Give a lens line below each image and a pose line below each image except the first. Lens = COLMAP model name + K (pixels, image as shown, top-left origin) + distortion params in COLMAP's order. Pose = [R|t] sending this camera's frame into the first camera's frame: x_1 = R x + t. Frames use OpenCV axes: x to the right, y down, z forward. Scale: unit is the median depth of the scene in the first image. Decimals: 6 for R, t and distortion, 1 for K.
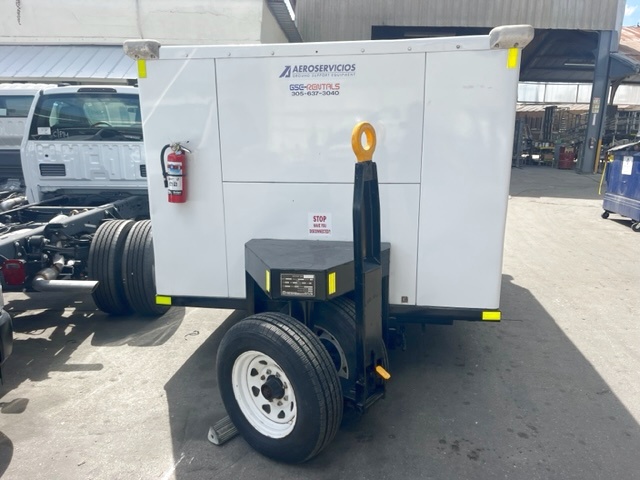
lens RADIAL K [[481.3, 0, 320.0], [0, 481.3, 240.0], [0, 0, 1]] dist [0.006240, -0.001067]
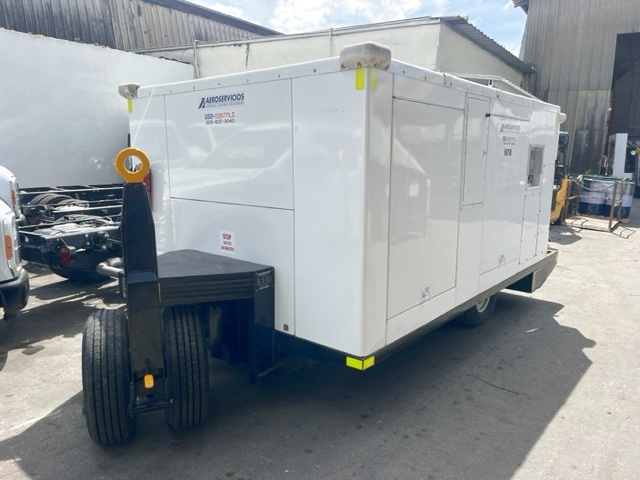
lens RADIAL K [[483.5, 0, 320.9], [0, 483.5, 233.5], [0, 0, 1]] dist [0.001983, -0.006760]
pose [[0.859308, 0.091453, -0.503216, 0.744312], [-0.120692, 0.992356, -0.025749, -0.050605], [0.497015, 0.082860, 0.863777, 0.183444]]
